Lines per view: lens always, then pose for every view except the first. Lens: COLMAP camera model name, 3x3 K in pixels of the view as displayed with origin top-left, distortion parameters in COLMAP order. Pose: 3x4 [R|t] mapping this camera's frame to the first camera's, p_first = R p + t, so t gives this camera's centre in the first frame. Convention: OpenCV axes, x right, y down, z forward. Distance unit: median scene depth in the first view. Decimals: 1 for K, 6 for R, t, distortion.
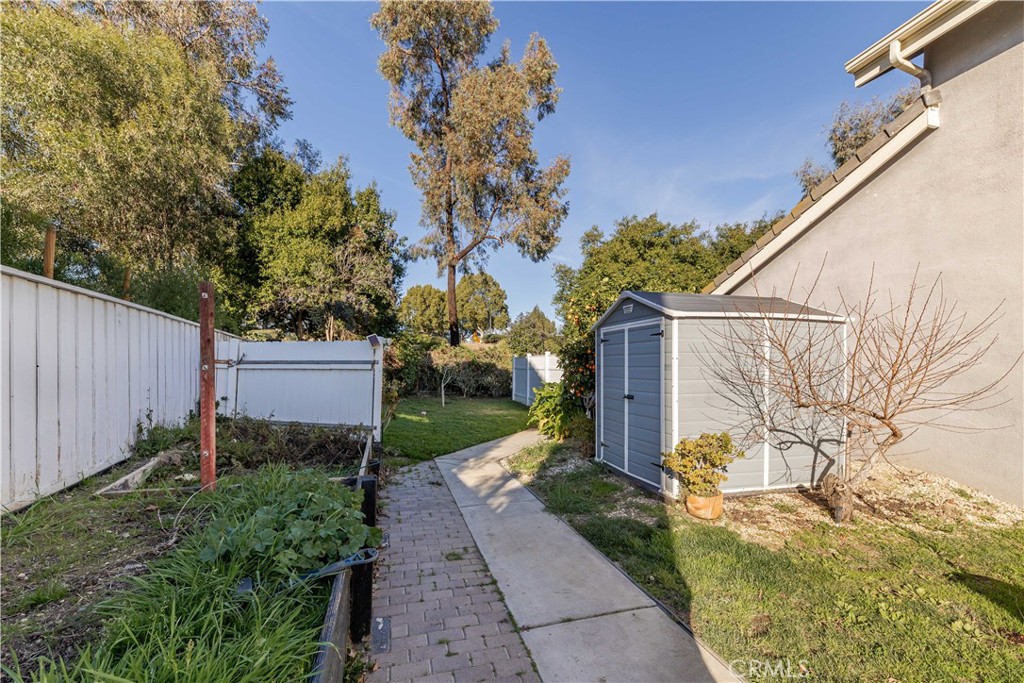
lens RADIAL K [[396.7, 0, 512.2], [0, 396.7, 364.0], [0, 0, 1]] dist [0.000909, 0.000075]
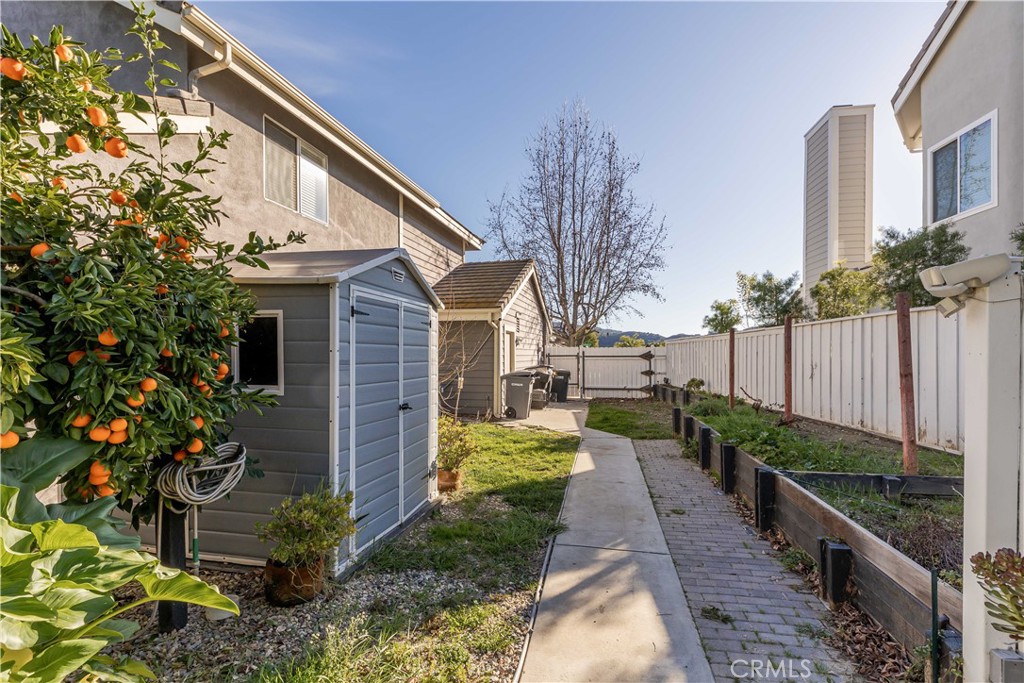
lens RADIAL K [[487.7, 0, 512.0], [0, 487.7, 341.5], [0, 0, 1]] dist [0.001268, 0.000134]
pose [[-0.887803, 0.004816, 0.460198, -0.267023], [-0.001557, 0.999908, -0.013469, -0.017084], [-0.460221, -0.012674, -0.887714, 1.783684]]
